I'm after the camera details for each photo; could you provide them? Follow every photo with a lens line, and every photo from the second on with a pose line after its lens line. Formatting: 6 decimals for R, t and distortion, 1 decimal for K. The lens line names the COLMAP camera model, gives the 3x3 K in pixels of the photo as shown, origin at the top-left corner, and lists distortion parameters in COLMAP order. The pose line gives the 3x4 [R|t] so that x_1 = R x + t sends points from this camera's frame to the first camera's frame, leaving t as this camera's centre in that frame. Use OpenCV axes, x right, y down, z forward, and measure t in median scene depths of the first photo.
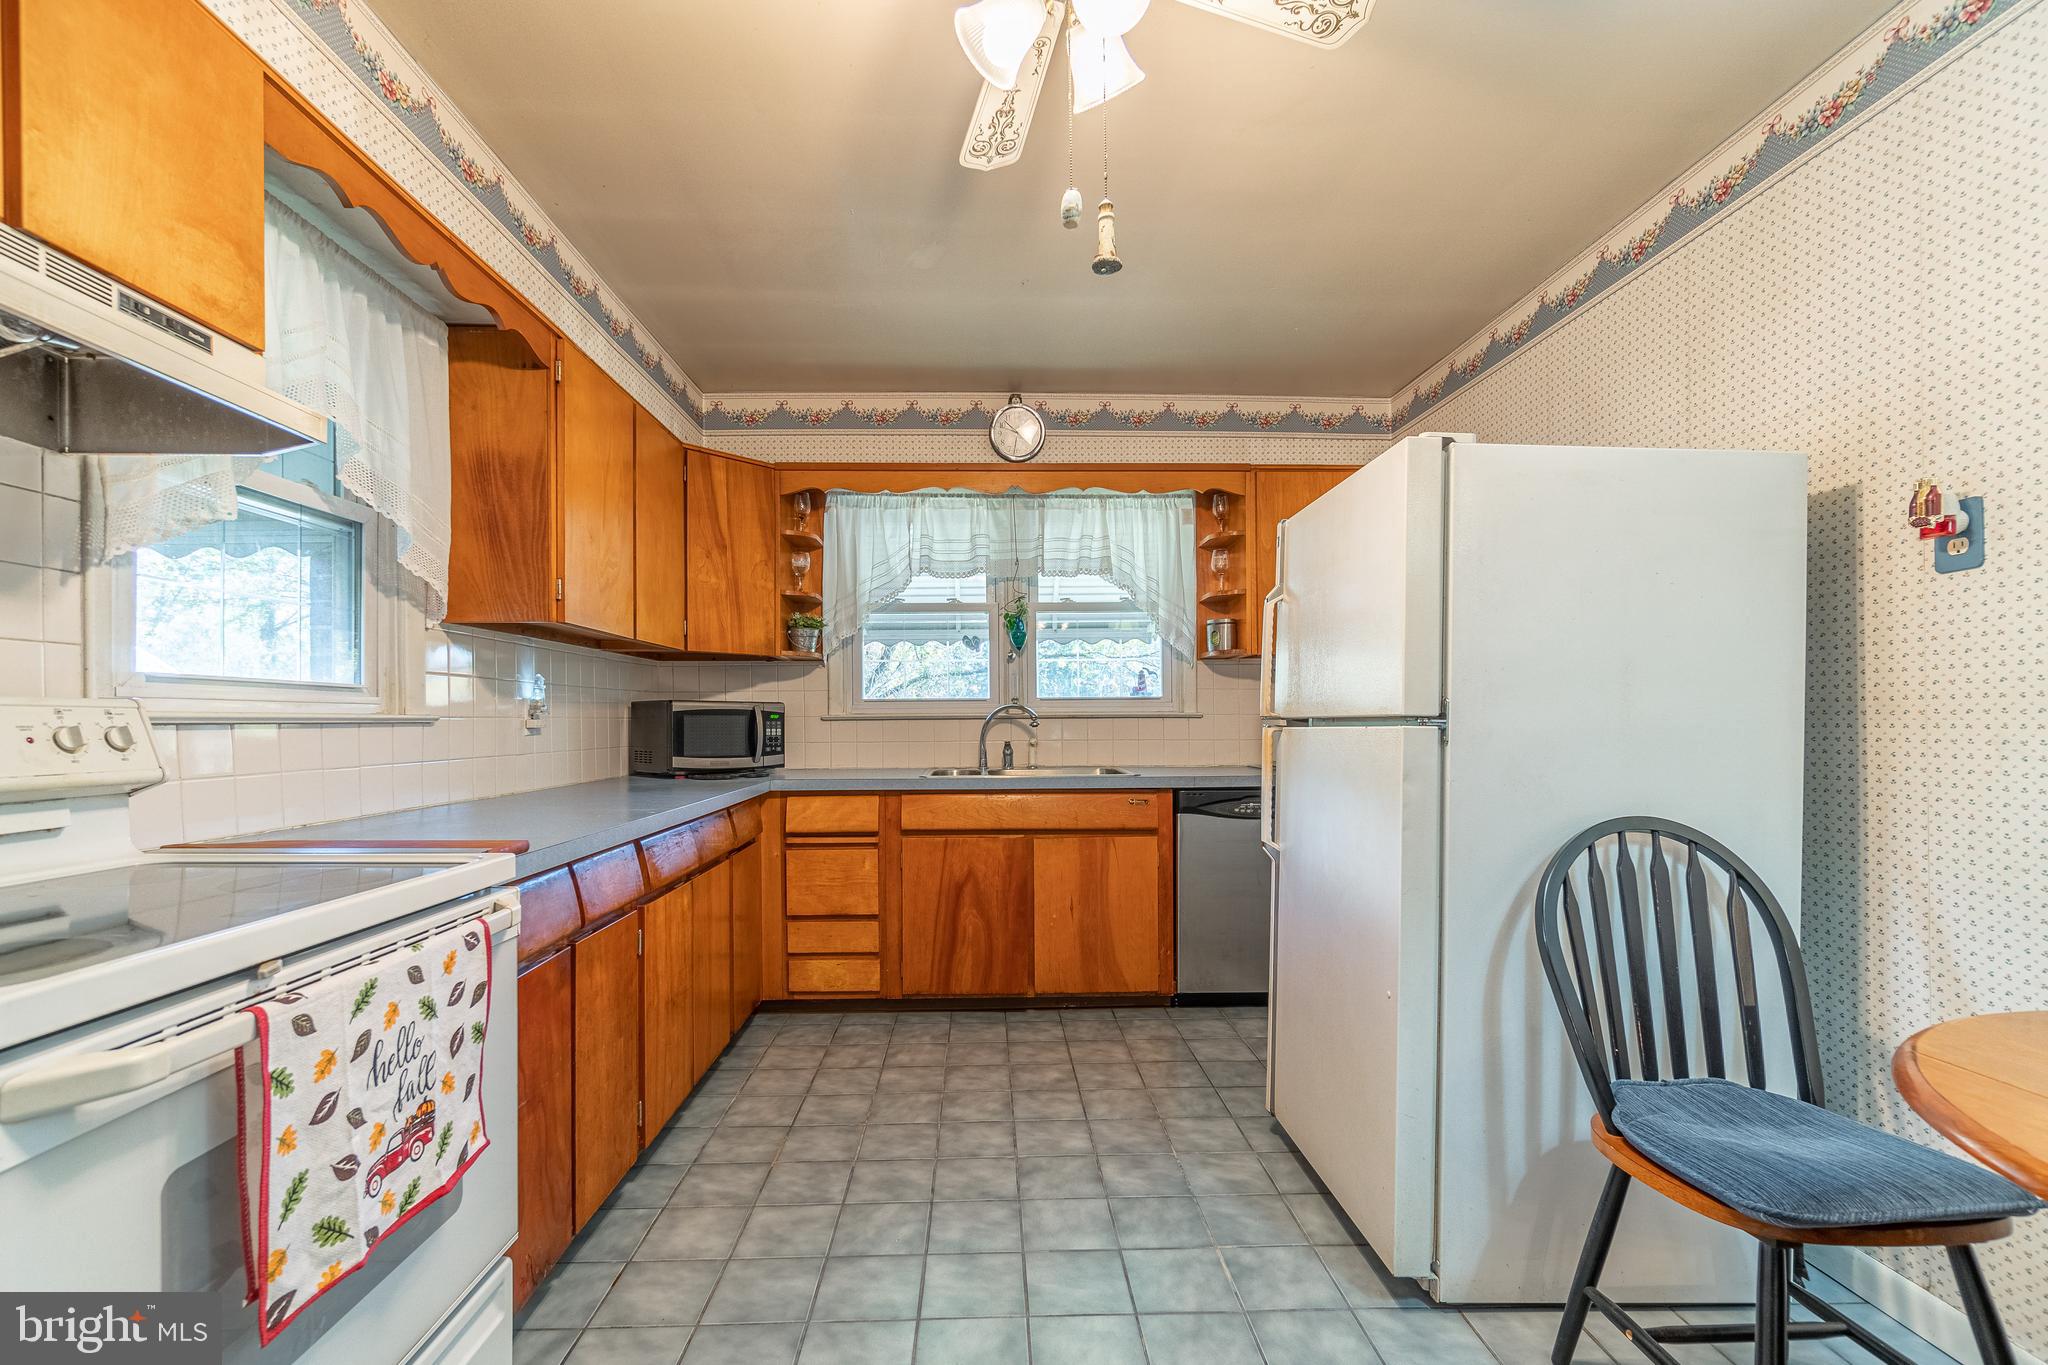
lens RADIAL K [[896.3, 0, 1012.5], [0, 896.3, 720.0], [0, 0, 1]] dist [-0.003465, 0.001213]
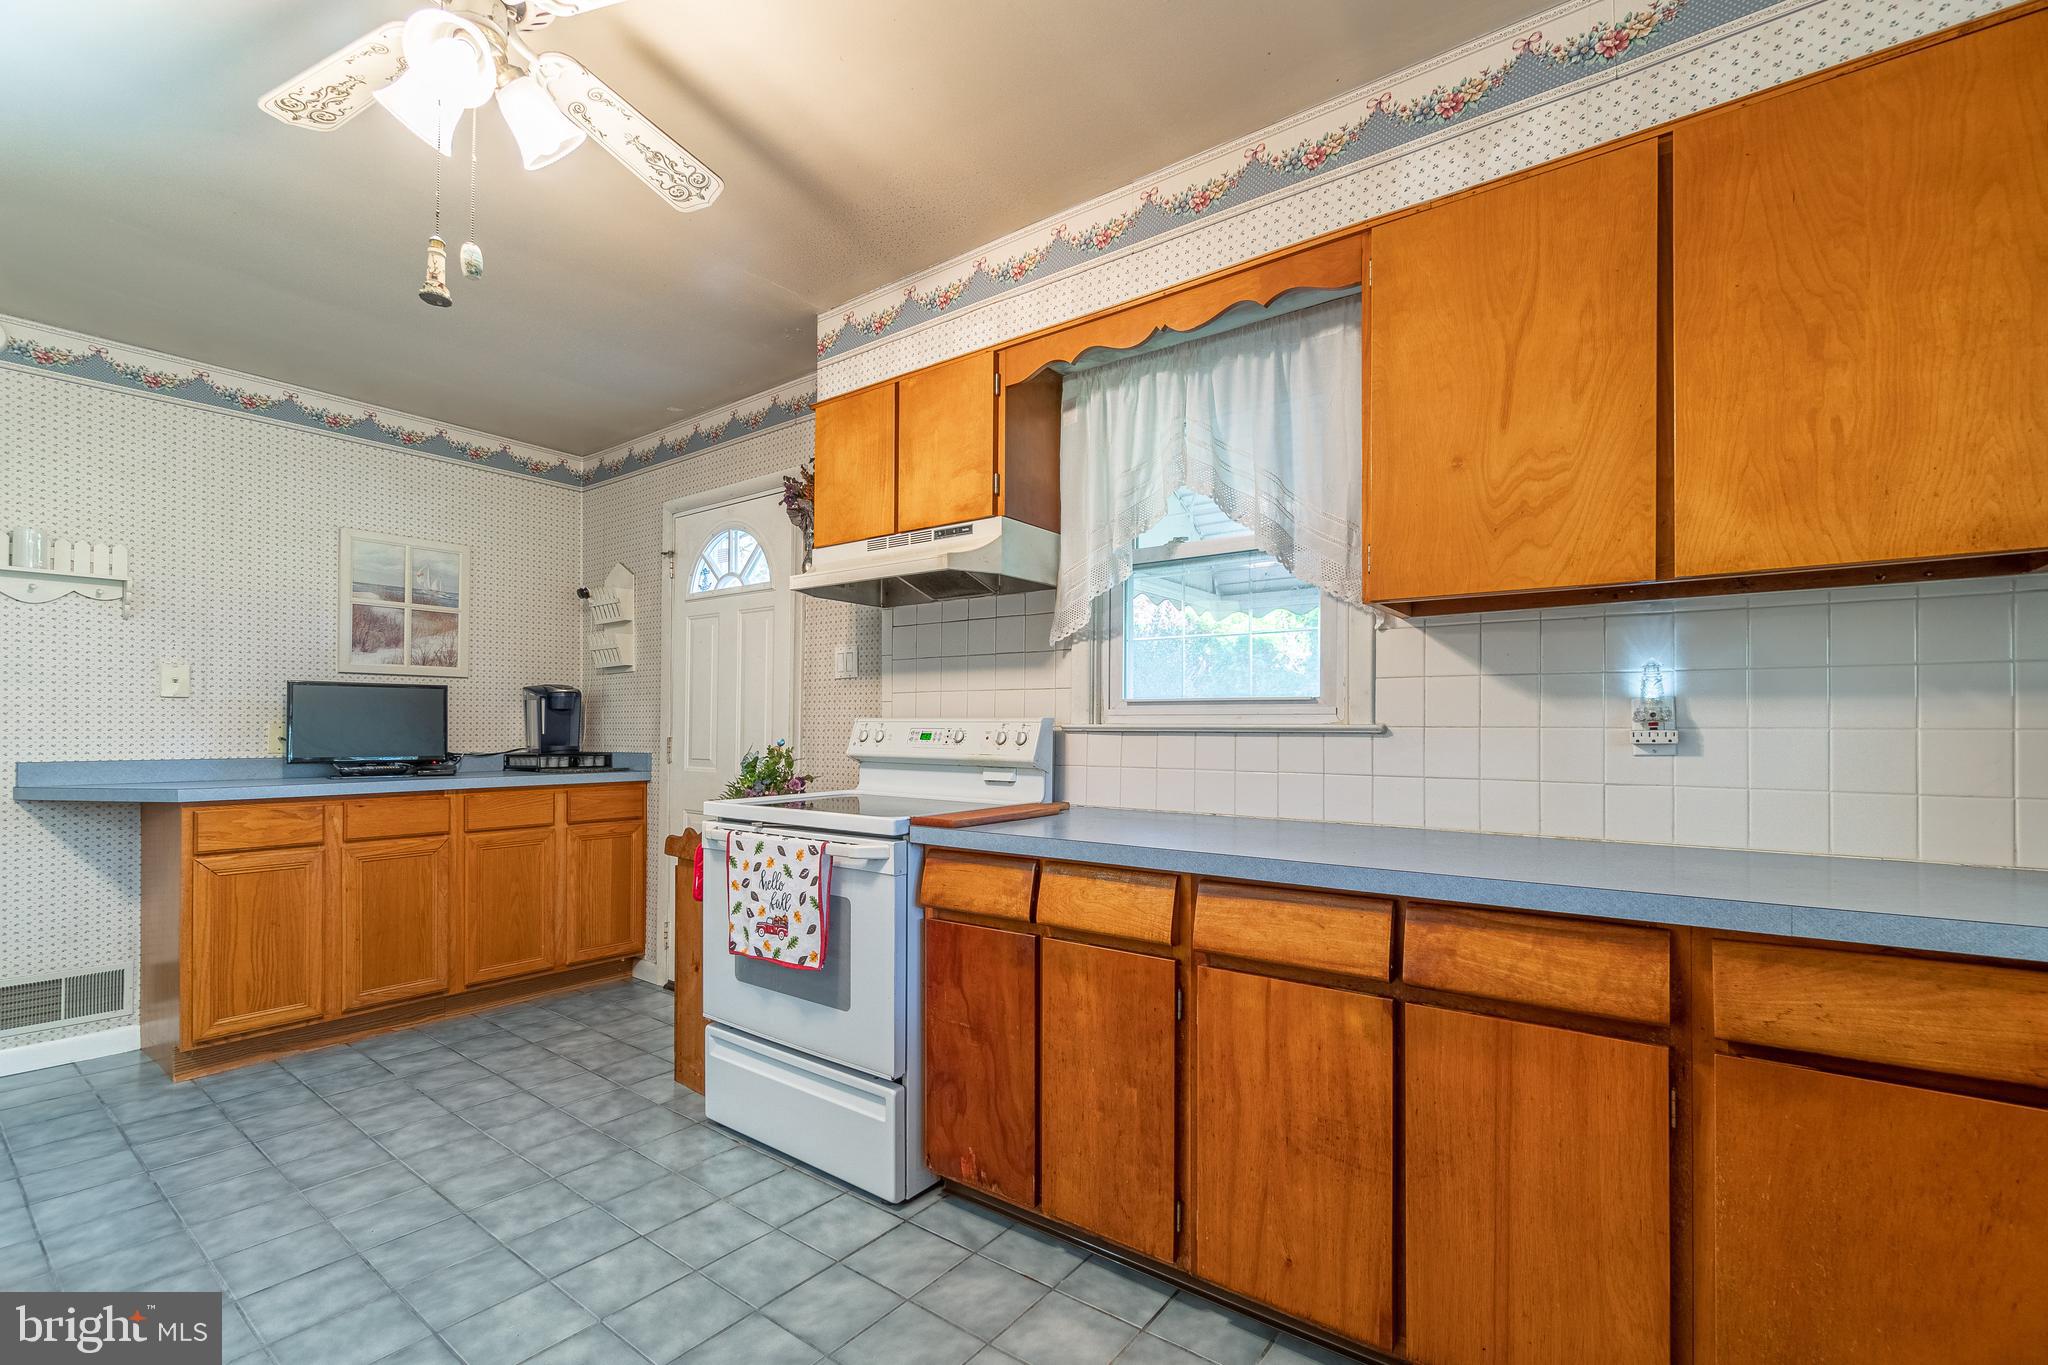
lens RADIAL K [[899.5, 0, 1023.8], [0, 899.5, 723.7], [0, 0, 1]] dist [0.001544, -0.000557]
pose [[-0.629467, -0.004438, -0.777014, 0.230915], [-0.003209, 0.999990, -0.003112, -0.002350], [0.777021, 0.000535, -0.629475, 1.050015]]
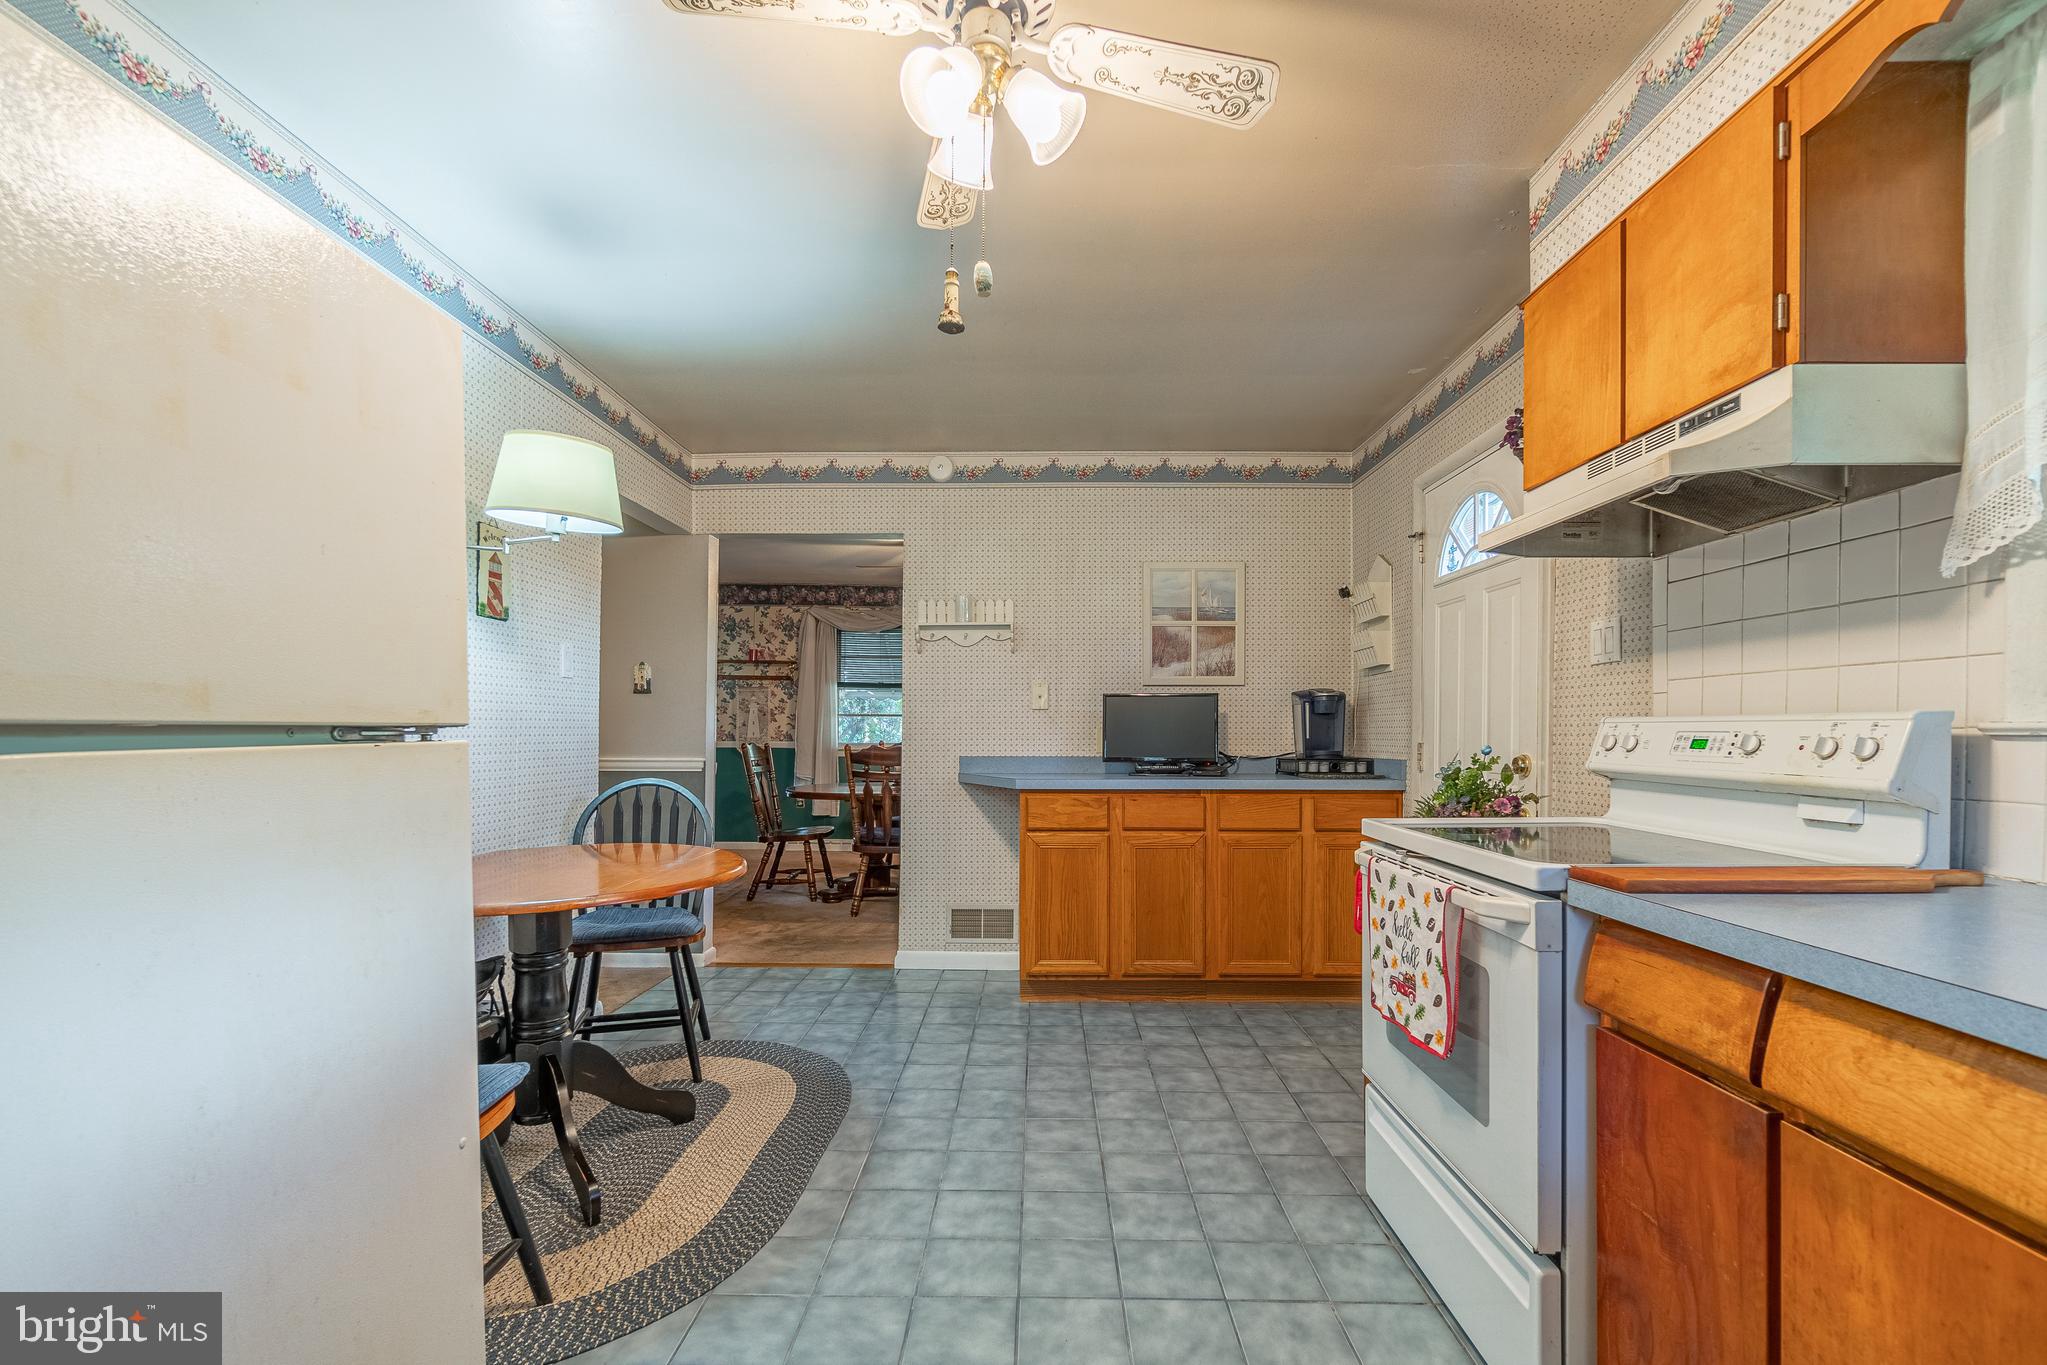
lens RADIAL K [[906.2, 0, 1030.2], [0, 906.2, 731.2], [0, 0, 1]] dist [-0.000094, 0.001316]
pose [[-0.999017, 0.000437, 0.044335, -0.020733], [0.000477, 0.999999, 0.000898, -0.001015], [-0.044335, 0.000918, -0.999016, 1.013868]]
